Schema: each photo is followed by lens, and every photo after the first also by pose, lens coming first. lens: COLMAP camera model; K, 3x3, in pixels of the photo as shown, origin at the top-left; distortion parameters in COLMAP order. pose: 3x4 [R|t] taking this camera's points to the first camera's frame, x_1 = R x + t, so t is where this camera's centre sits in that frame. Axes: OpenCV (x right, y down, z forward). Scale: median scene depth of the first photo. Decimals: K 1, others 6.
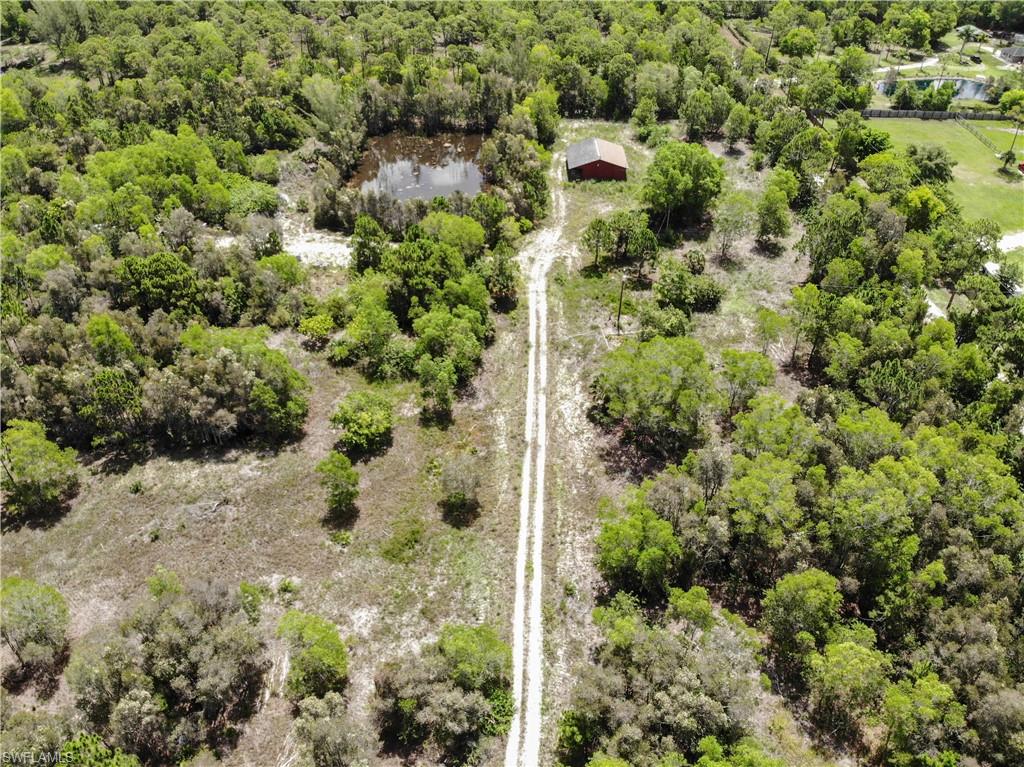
lens RADIAL K [[724.0, 0, 511.8], [0, 724.0, 369.7], [0, 0, 1]] dist [0.123652, -0.279872]
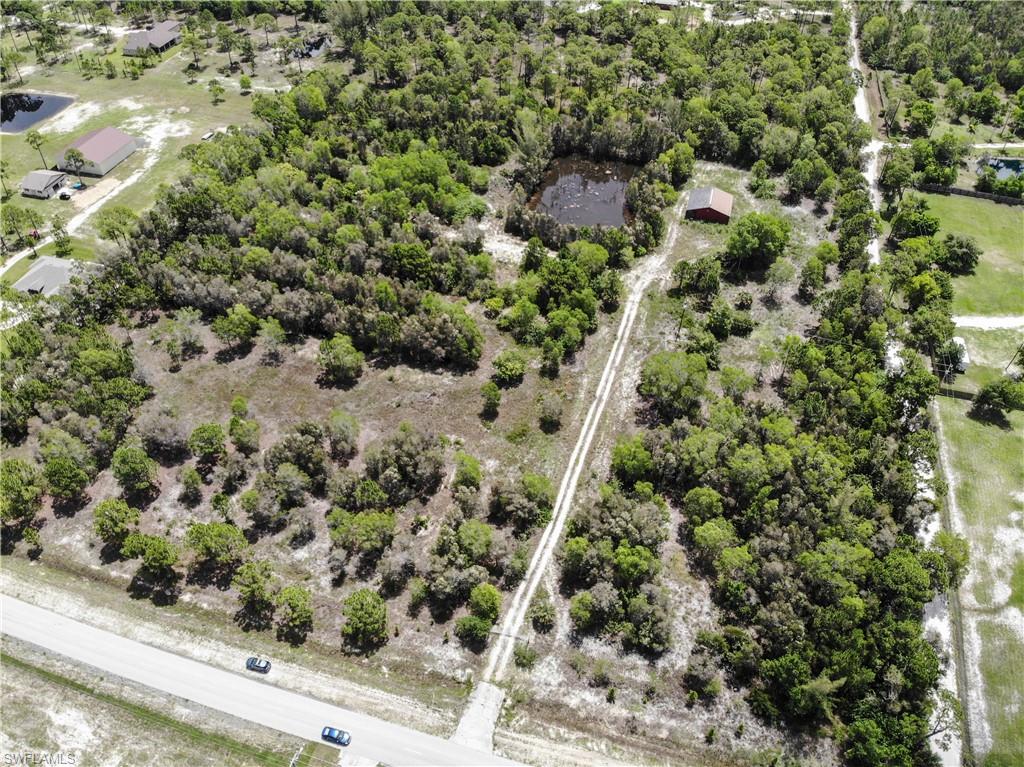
lens RADIAL K [[724.0, 0, 511.8], [0, 724.0, 369.7], [0, 0, 1]] dist [0.123652, -0.279872]
pose [[0.958740, 0.194602, -0.207236, 0.152065], [-0.173696, 0.978076, 0.114877, -0.111366], [0.225048, -0.074141, 0.971523, -0.643973]]
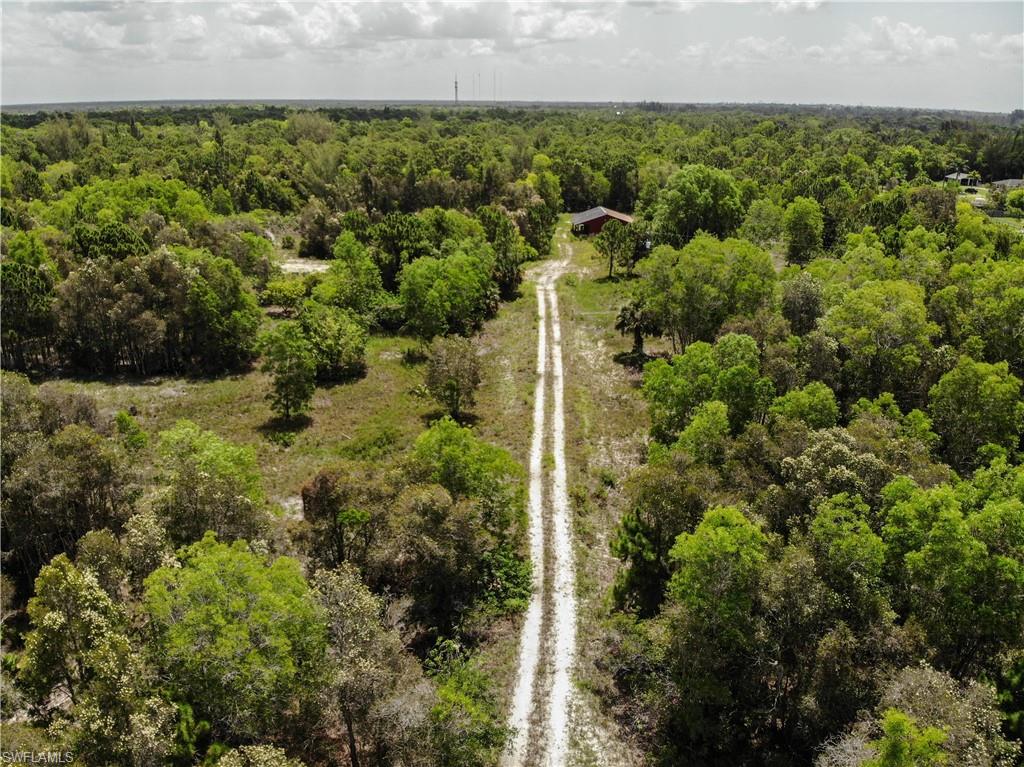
lens RADIAL K [[726.5, 0, 512.0], [0, 726.5, 383.5], [0, 0, 1]] dist [0.104745, -0.283512]
pose [[0.999983, 0.003135, 0.004867, -0.010343], [-0.001456, 0.949839, -0.312736, 0.305625], [-0.005603, 0.312724, 0.949828, 0.231744]]
